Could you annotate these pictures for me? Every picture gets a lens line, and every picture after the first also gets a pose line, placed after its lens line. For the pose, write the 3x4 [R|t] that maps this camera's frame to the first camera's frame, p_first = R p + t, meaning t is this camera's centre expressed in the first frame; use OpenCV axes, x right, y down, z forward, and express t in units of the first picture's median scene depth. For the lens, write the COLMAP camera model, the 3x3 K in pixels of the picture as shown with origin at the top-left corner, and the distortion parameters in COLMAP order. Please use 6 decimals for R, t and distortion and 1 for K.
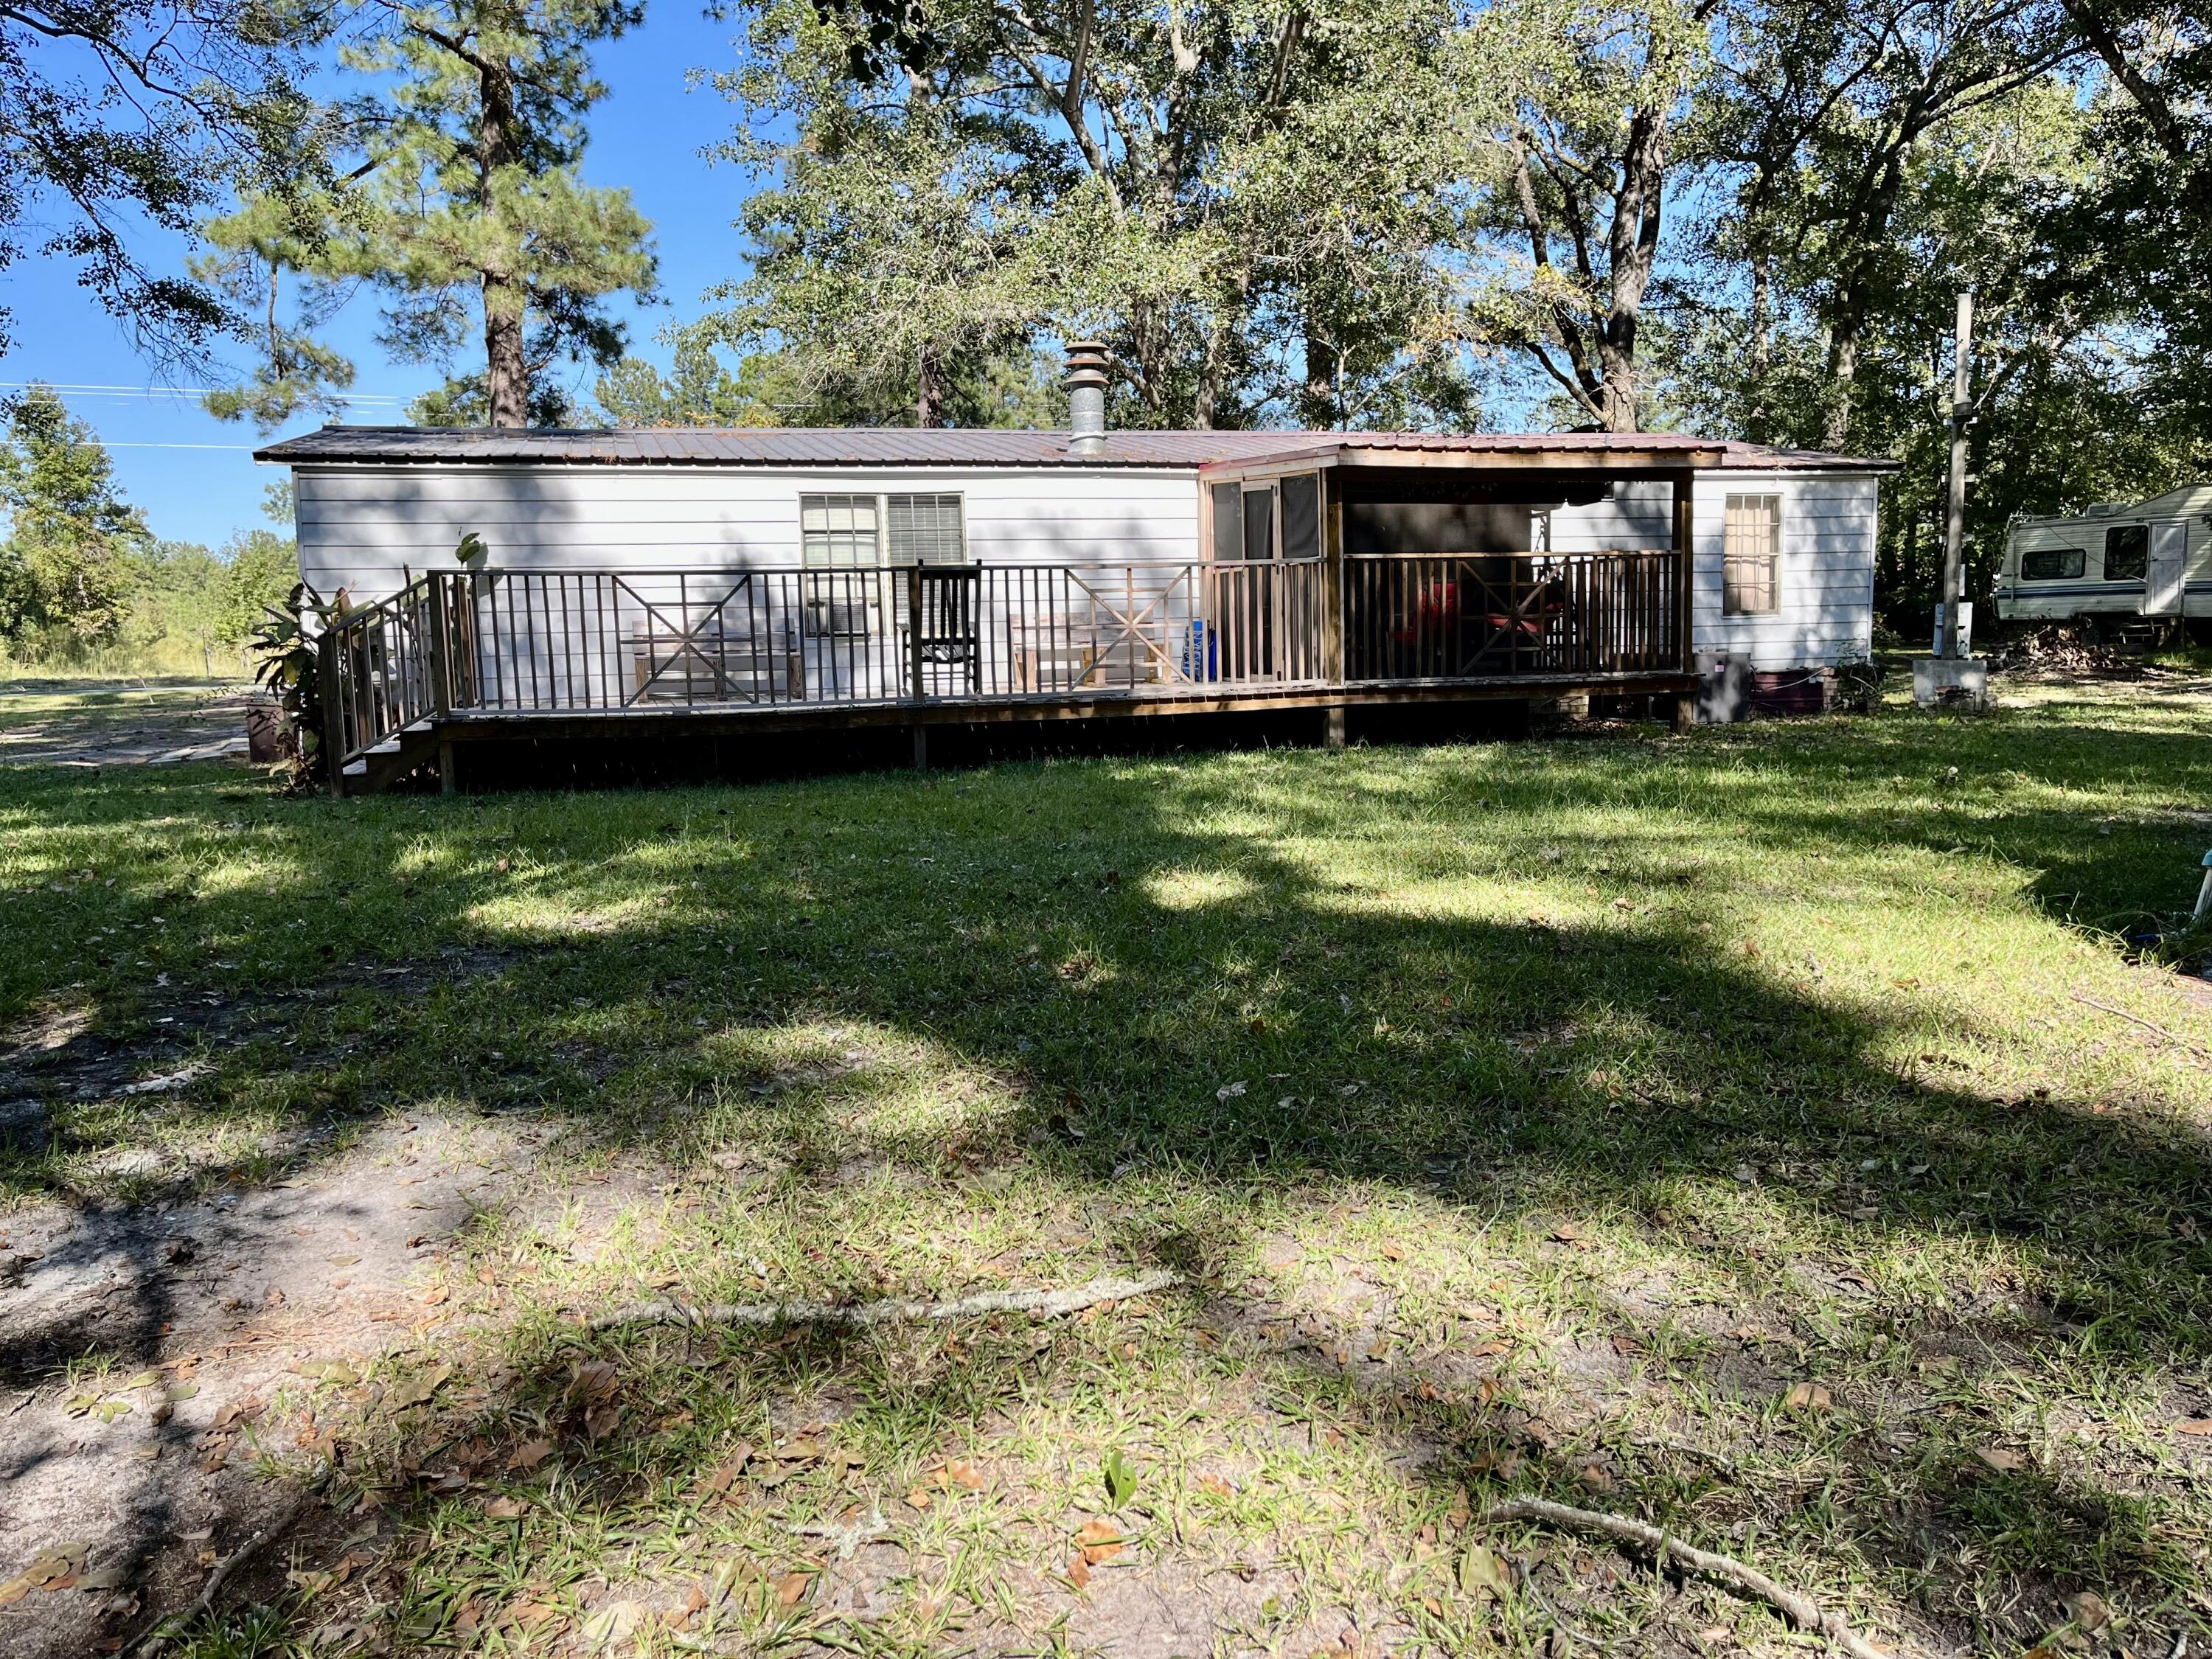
lens RADIAL K [[1654.5, 0, 1100.5], [0, 1654.5, 835.8], [0, 0, 1]] dist [0.059765, -0.088008]
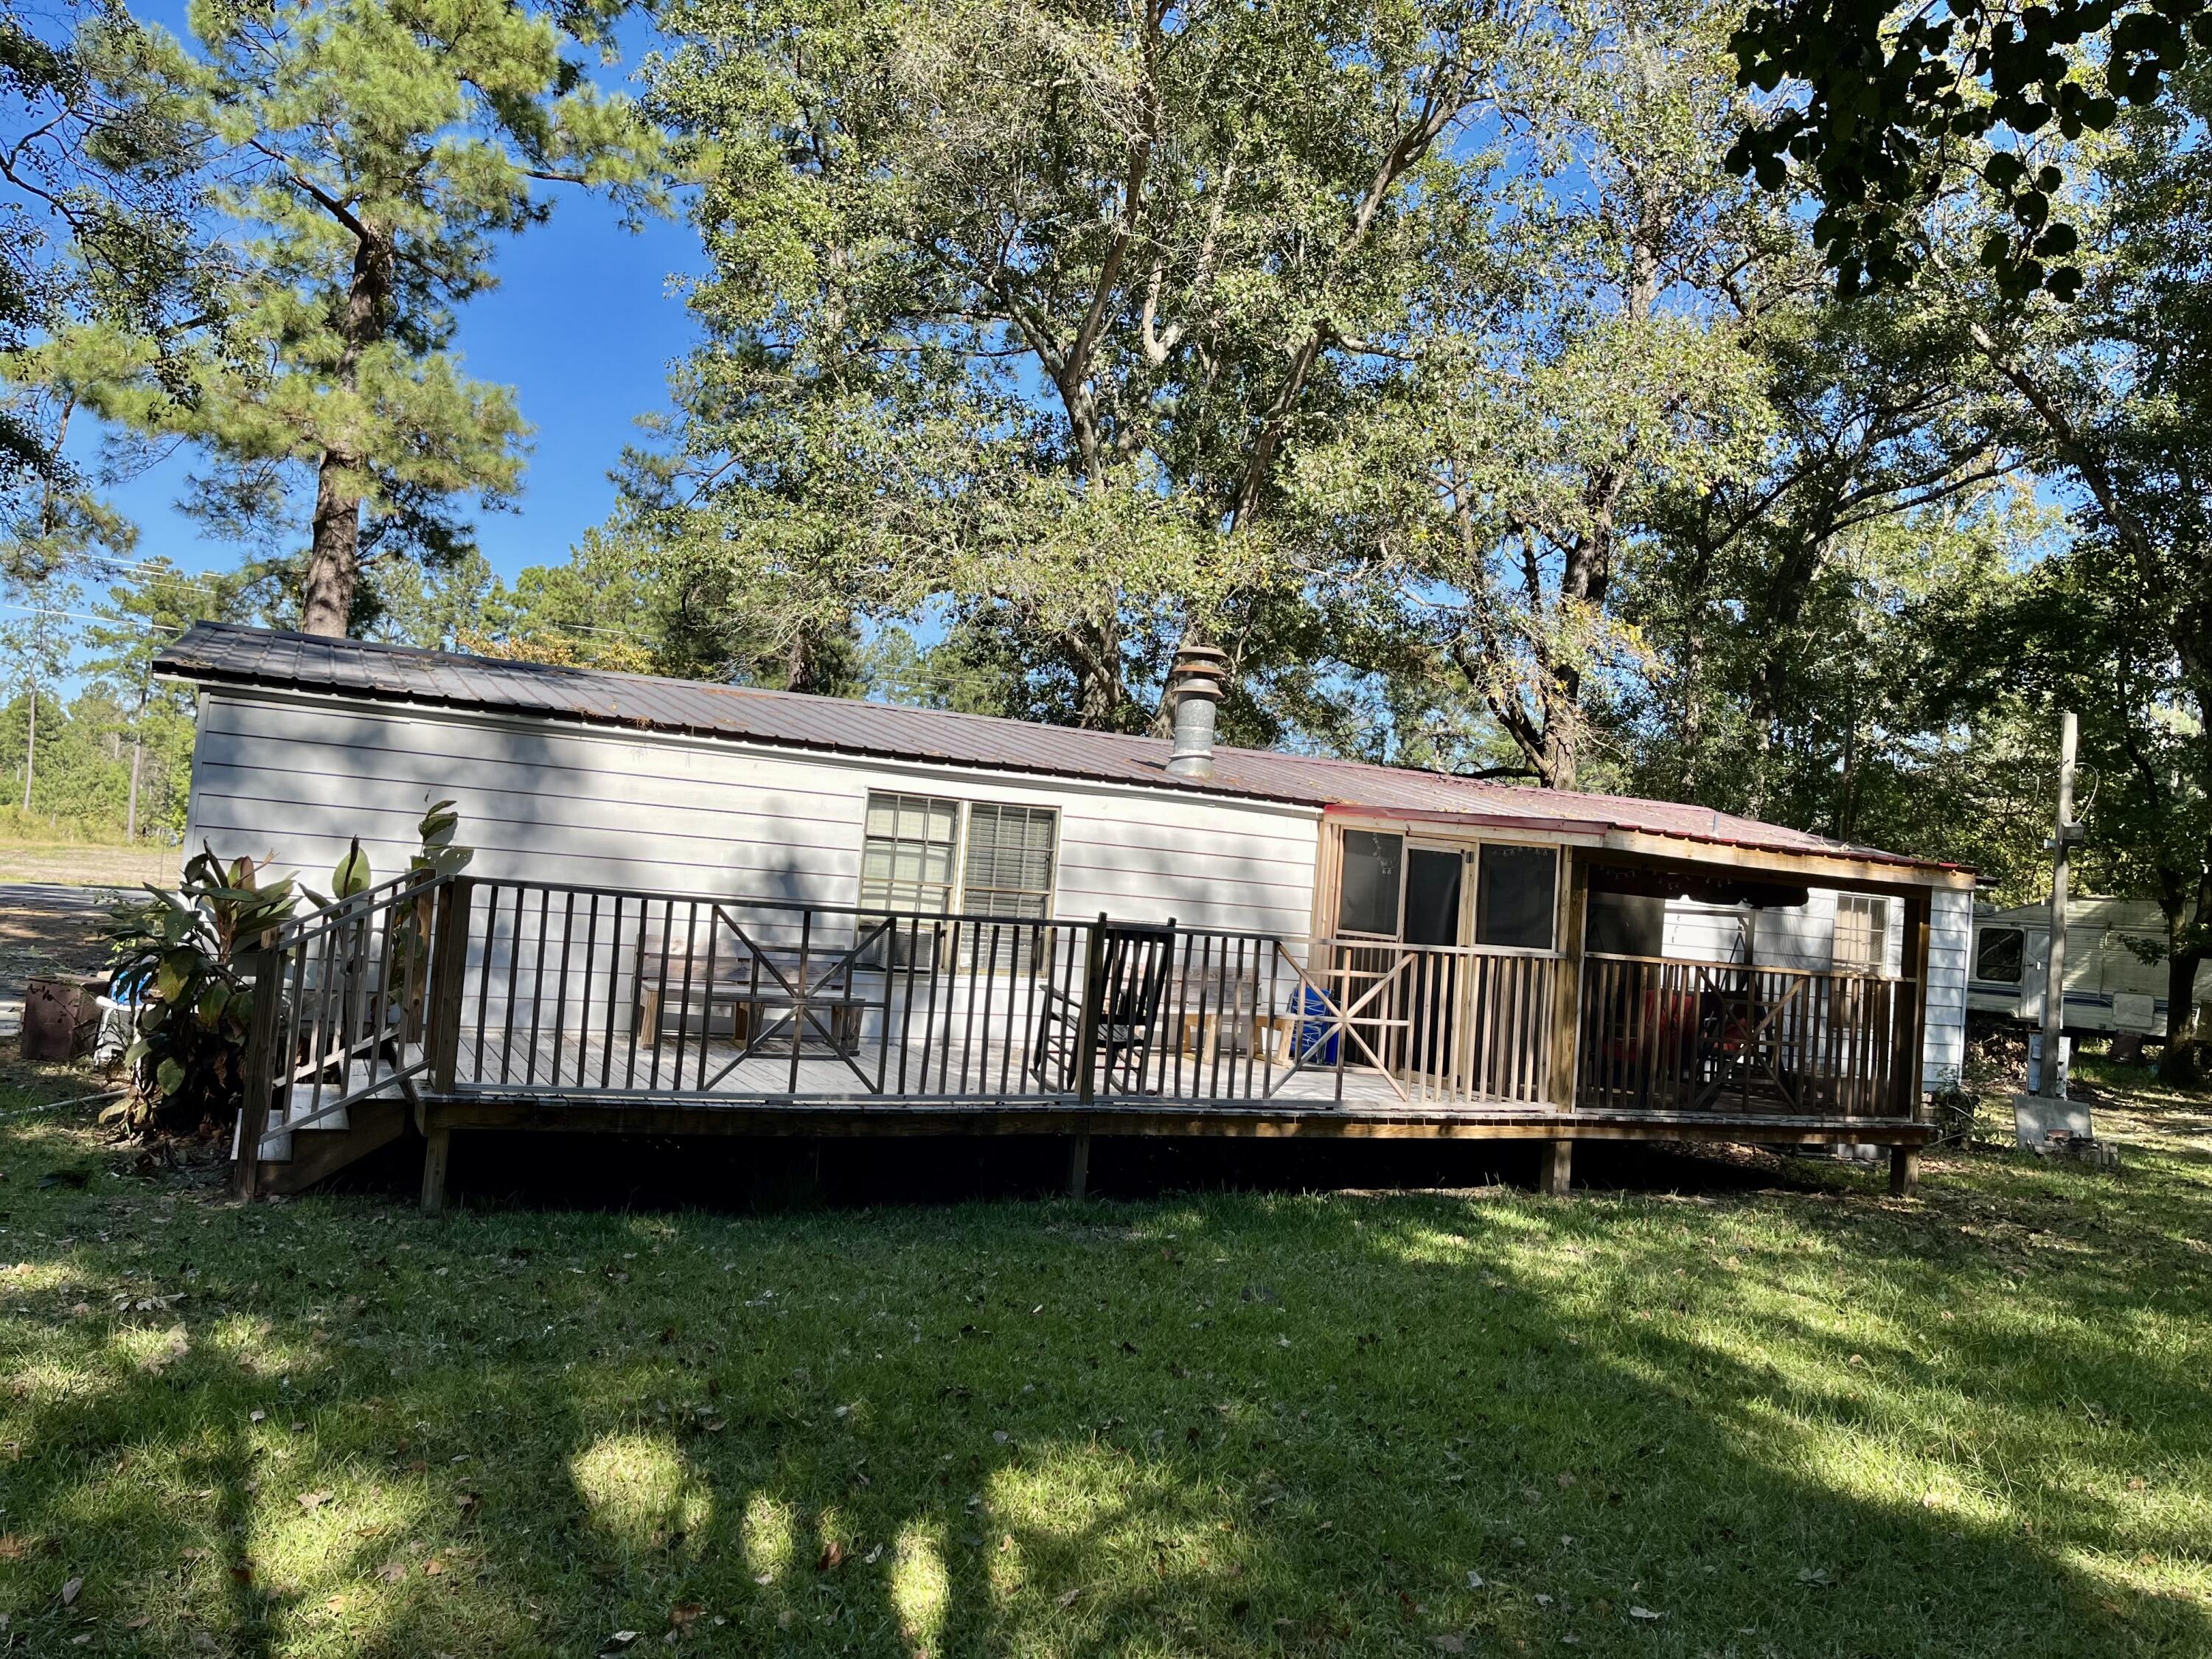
lens RADIAL K [[1654.5, 0, 1106.7], [0, 1654.5, 830.5], [0, 0, 1]] dist [0.059765, -0.088008]
pose [[0.979546, 0.109896, 0.168558, -0.195827], [-0.082073, 0.983045, -0.163970, -0.065117], [-0.183720, 0.146783, 0.971958, 0.210195]]
